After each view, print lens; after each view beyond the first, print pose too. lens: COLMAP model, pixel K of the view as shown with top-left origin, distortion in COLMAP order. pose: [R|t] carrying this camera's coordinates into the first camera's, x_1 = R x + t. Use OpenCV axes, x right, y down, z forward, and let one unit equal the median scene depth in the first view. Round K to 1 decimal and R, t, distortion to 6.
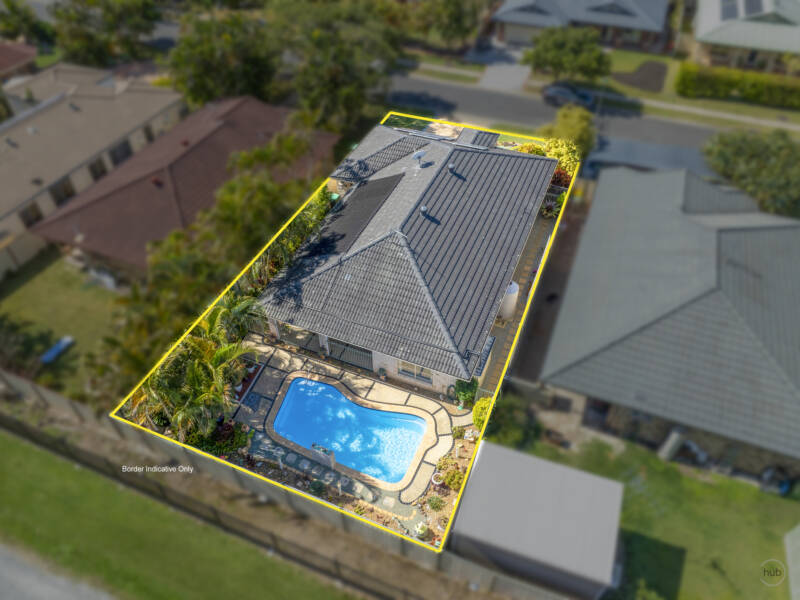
lens RADIAL K [[551.2, 0, 381.5], [0, 551.2, 298.7], [0, 0, 1]] dist [0.040482, 0.000141]
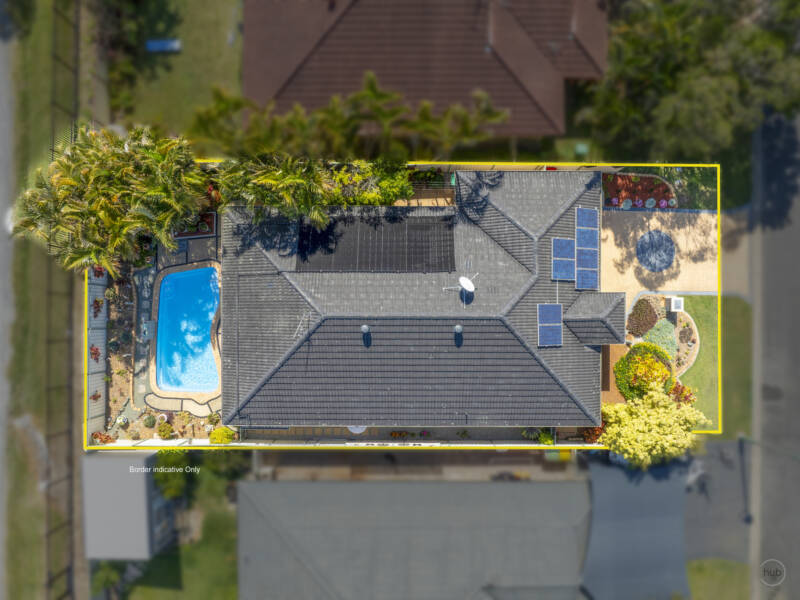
lens RADIAL K [[551.2, 0, 381.5], [0, 551.2, 298.7], [0, 0, 1]] dist [0.040482, 0.000141]
pose [[0.403981, 0.914759, -0.003858, 0.049275], [-0.642521, 0.286750, 0.710592, -0.935847], [0.651127, -0.284587, 0.703594, 0.427937]]
